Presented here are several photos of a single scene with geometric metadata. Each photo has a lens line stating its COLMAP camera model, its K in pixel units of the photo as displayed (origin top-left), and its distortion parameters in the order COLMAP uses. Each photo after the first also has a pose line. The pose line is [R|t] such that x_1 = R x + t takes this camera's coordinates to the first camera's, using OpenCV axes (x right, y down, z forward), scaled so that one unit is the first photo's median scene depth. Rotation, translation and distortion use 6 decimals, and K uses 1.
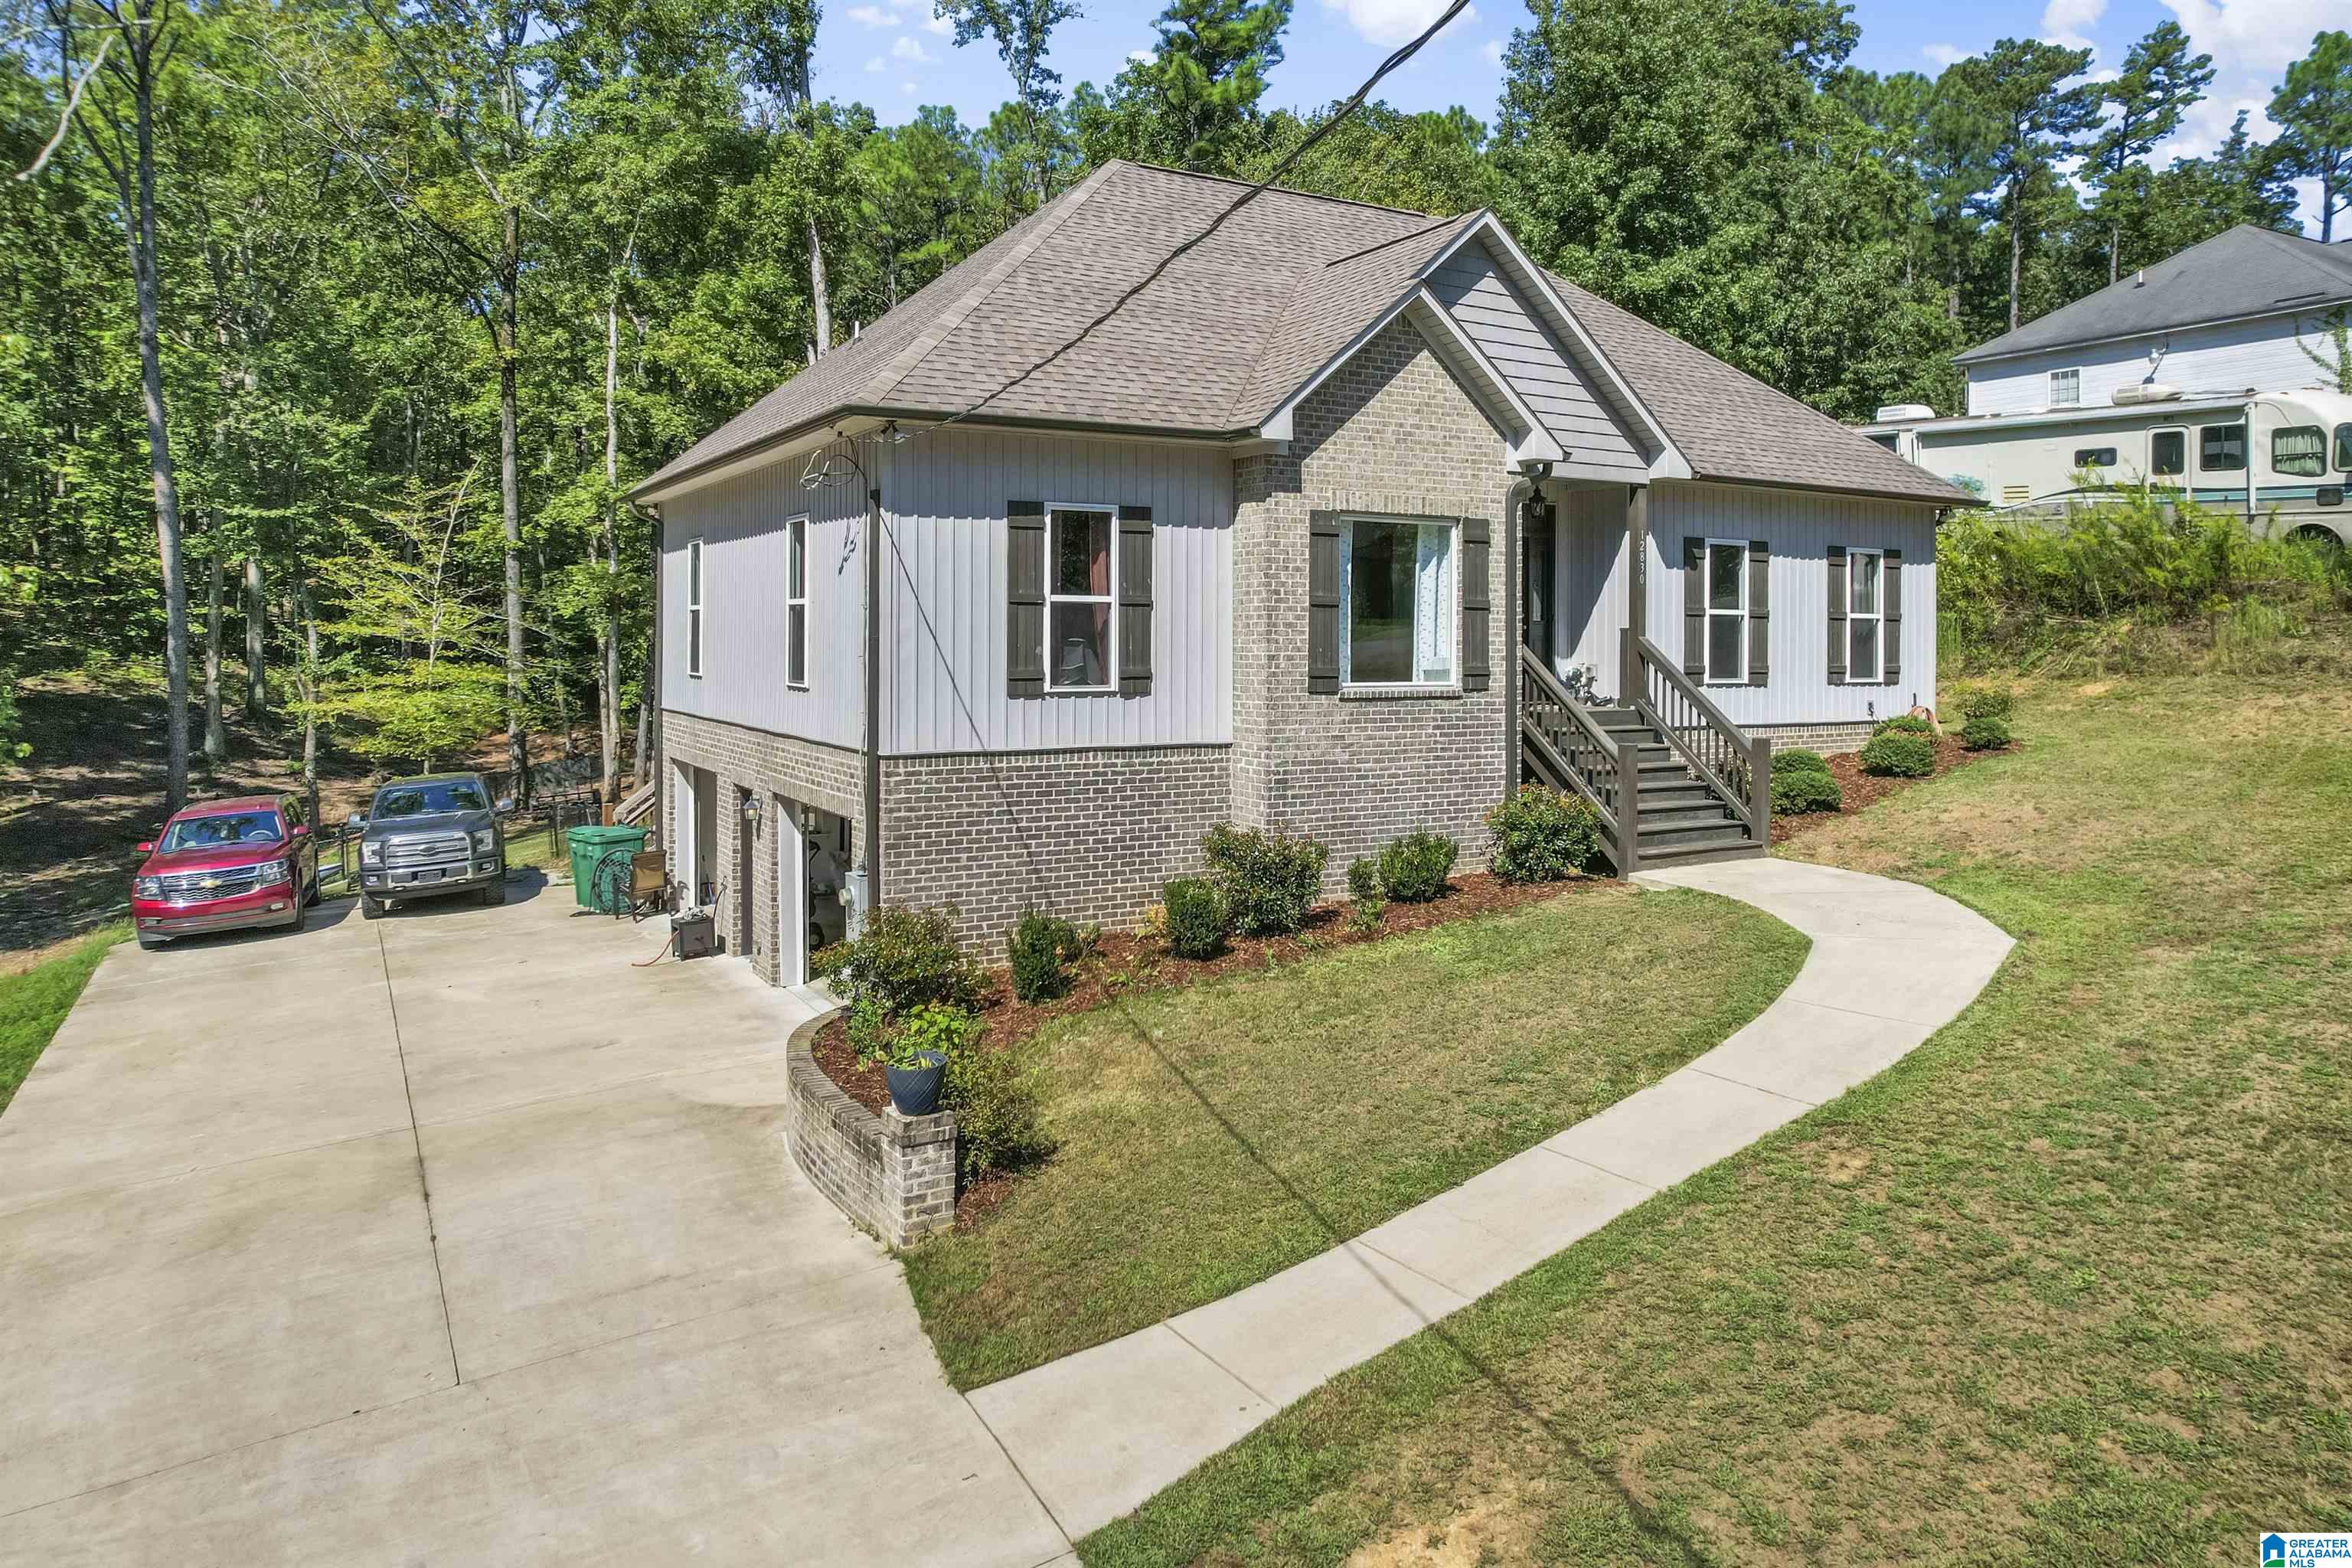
lens RADIAL K [[1499.1, 0, 1164.0], [0, 1499.1, 707.5], [0, 0, 1]] dist [-0.047690, 0.000060]
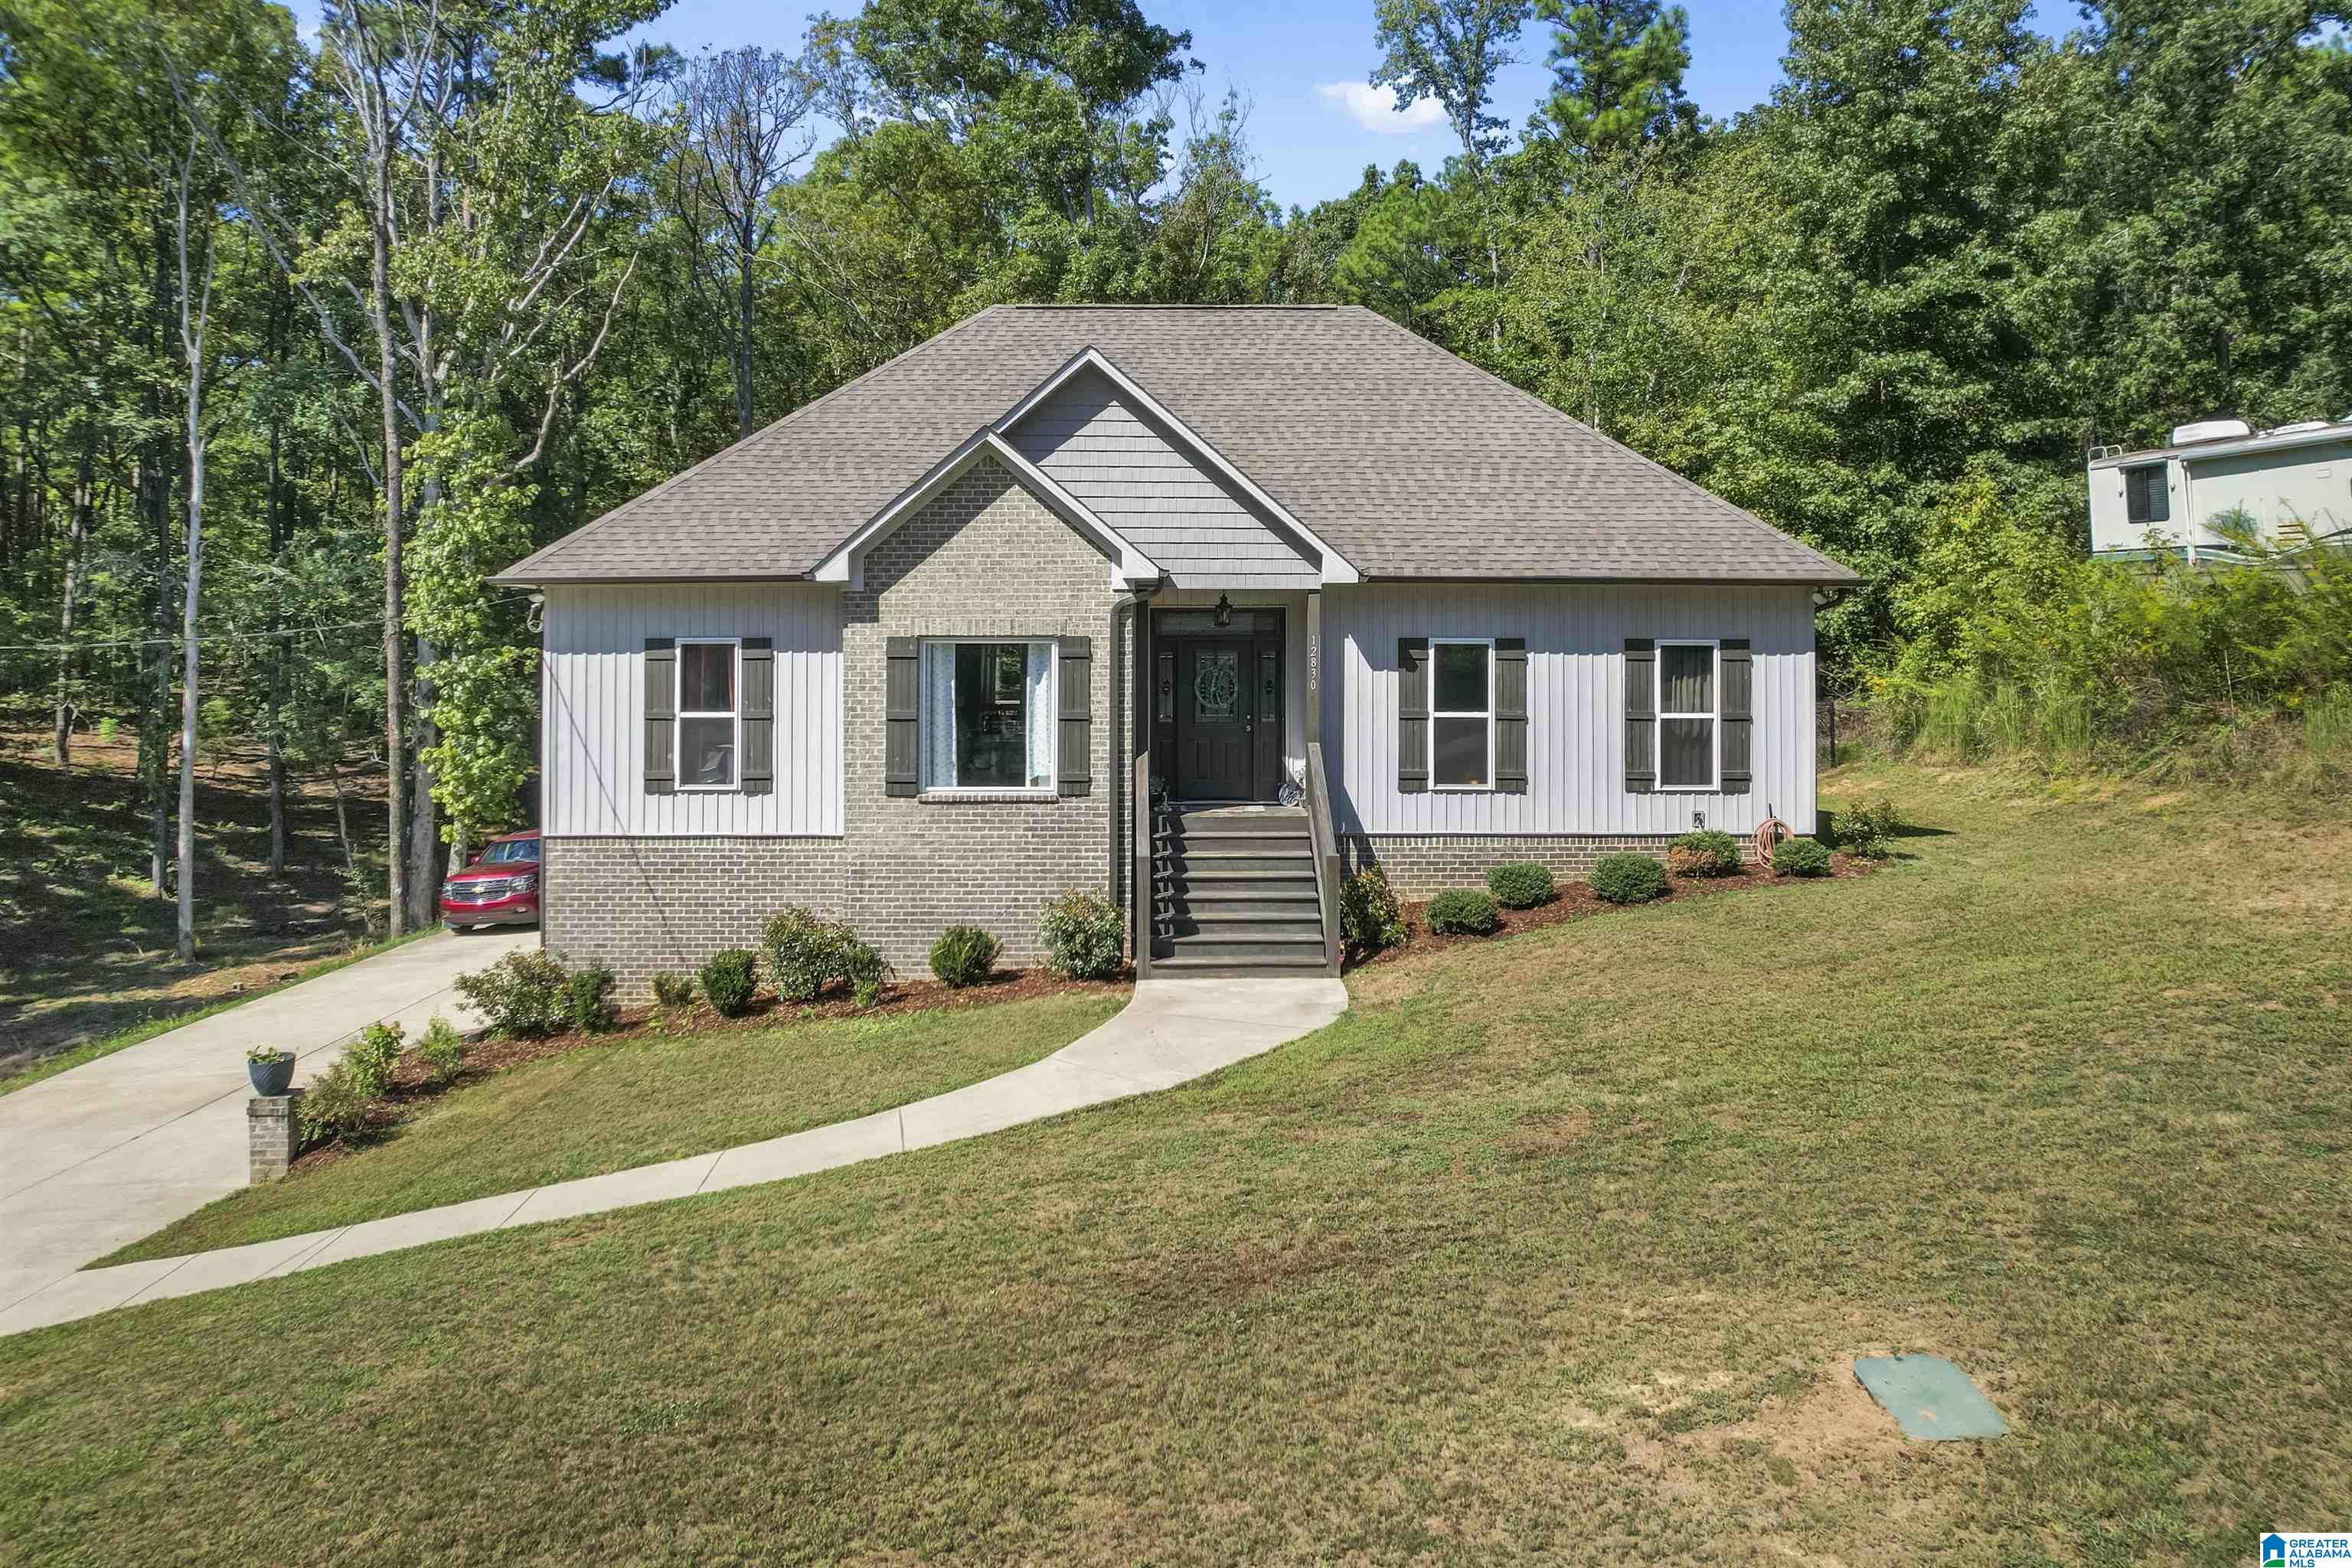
lens RADIAL K [[1499.1, 0, 1164.0], [0, 1499.1, 707.5], [0, 0, 1]] dist [-0.047690, 0.000060]
pose [[0.882861, 0.009259, -0.469542, 0.767218], [-0.016954, 0.999782, -0.012164, -0.062806], [0.469327, 0.018700, 0.882826, 0.081297]]
